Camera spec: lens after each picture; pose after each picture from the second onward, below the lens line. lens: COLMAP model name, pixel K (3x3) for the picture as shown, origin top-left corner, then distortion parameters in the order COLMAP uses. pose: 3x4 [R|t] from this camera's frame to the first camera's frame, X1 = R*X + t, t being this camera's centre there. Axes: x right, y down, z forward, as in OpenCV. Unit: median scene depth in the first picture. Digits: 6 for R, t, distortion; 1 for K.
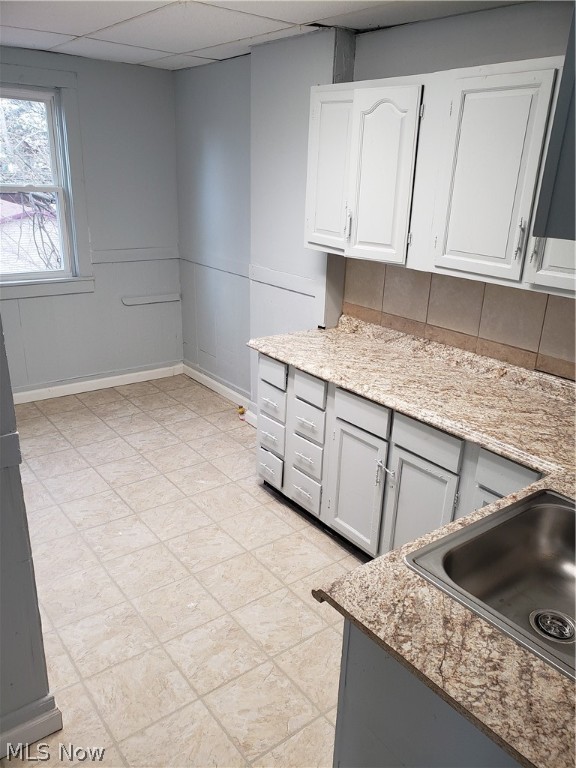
lens RADIAL K [[586.3, 0, 291.0], [0, 586.3, 383.5], [0, 0, 1]] dist [0.060024, 0.002580]
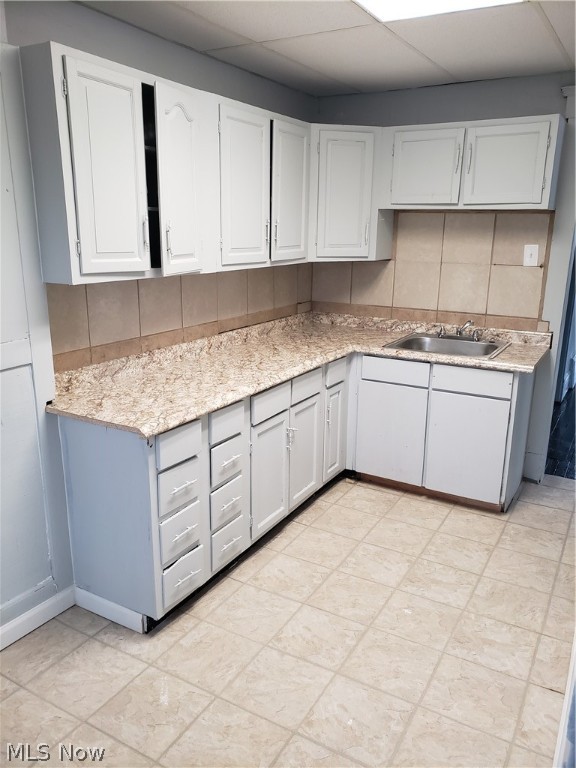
lens RADIAL K [[623.2, 0, 288.0], [0, 623.2, 384.0], [0, 0, 1]] dist [0.089401, 0.000716]
pose [[-0.378608, -0.272161, 0.884638, -0.859244], [0.286240, 0.874504, 0.391548, -0.402769], [-0.880184, 0.401462, -0.253190, 1.194828]]
